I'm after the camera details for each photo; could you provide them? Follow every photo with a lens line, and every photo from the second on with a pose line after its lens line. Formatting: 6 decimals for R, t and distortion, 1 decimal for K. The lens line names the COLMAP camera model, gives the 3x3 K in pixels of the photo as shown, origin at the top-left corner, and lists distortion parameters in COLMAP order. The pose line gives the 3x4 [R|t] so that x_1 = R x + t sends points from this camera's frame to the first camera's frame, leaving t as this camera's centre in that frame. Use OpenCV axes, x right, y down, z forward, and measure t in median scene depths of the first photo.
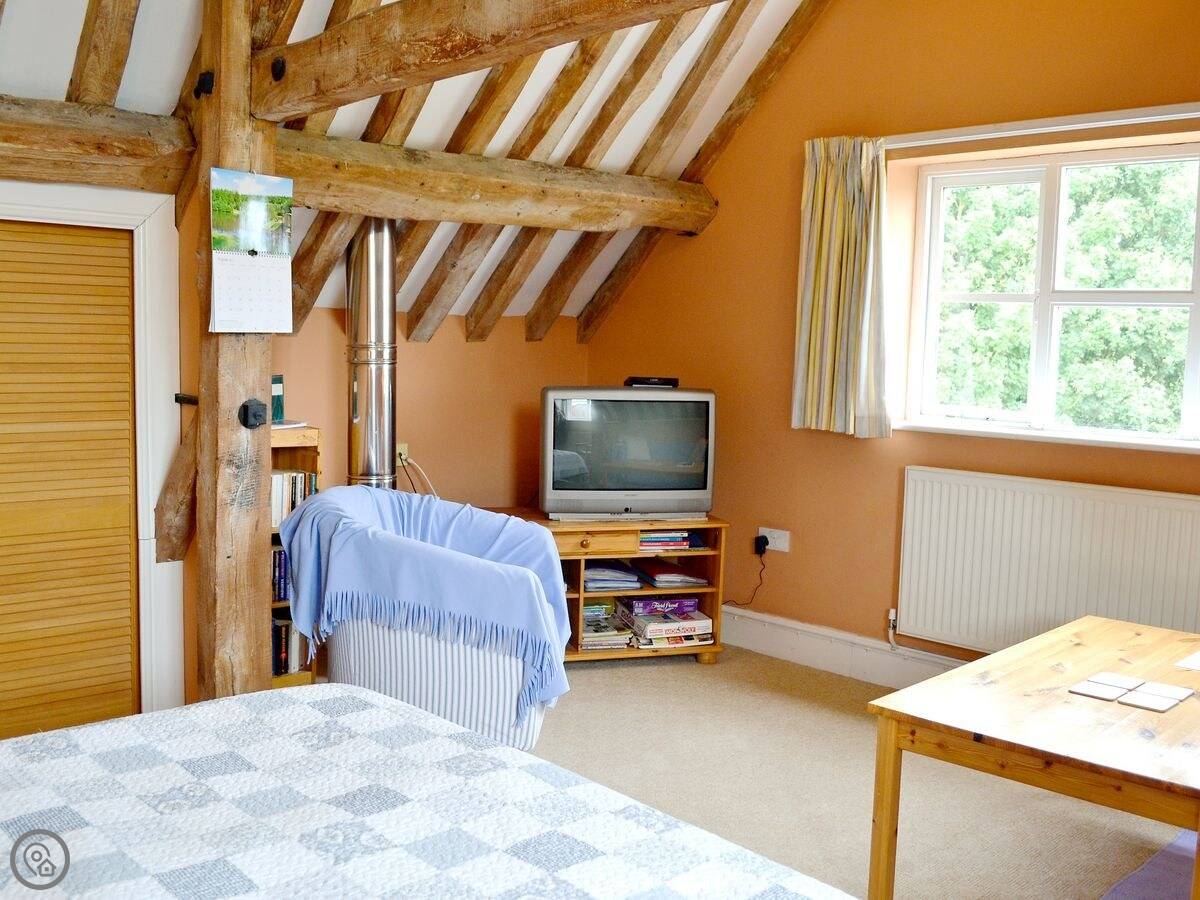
lens RADIAL K [[1140.9, 0, 629.7], [0, 1140.9, 453.3], [0, 0, 1]] dist [-0.002523, -0.135025]
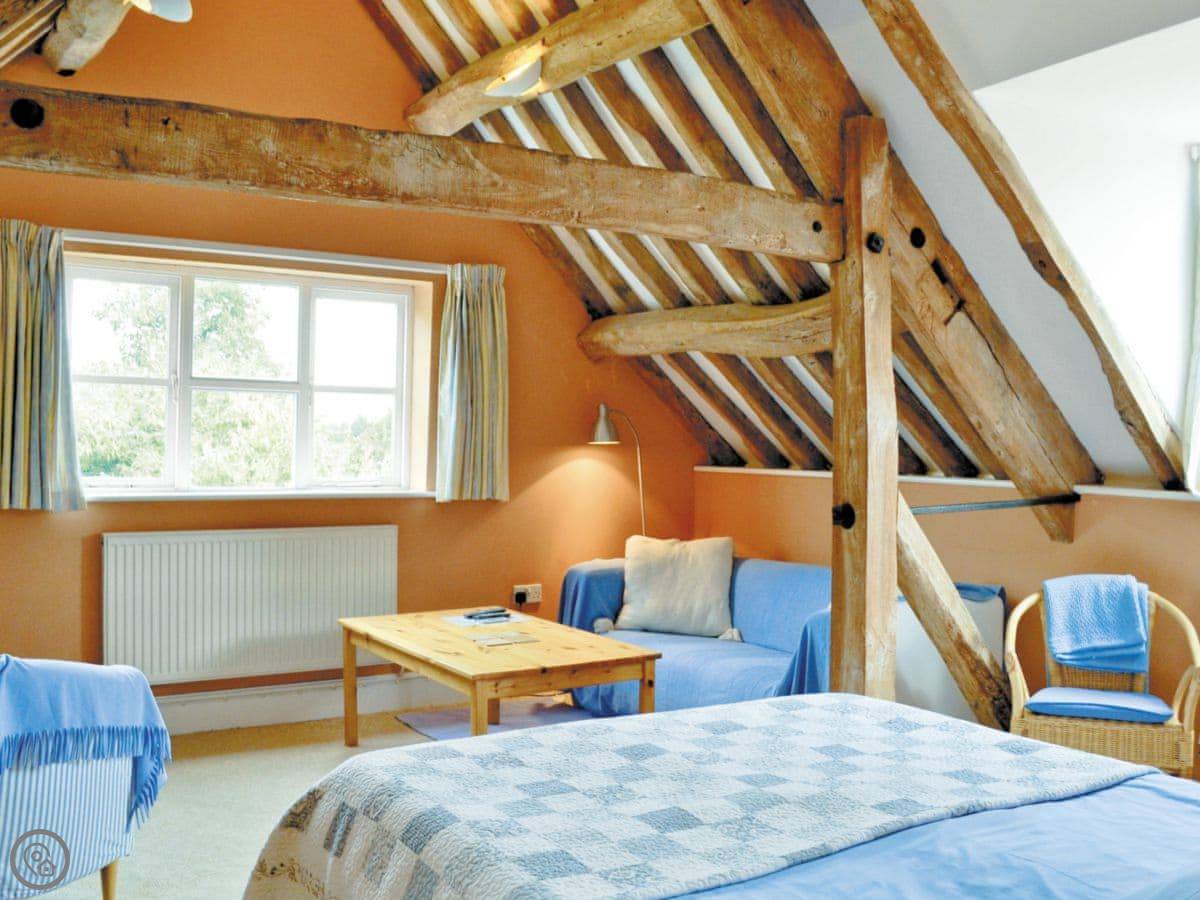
lens RADIAL K [[1140.9, 0, 629.7], [0, 1140.9, 453.3], [0, 0, 1]] dist [-0.002523, -0.135025]
pose [[0.202556, -0.039444, 0.978476, -1.081969], [0.079464, 0.996555, 0.023722, -0.078847], [-0.976041, 0.072948, 0.204993, 0.438319]]
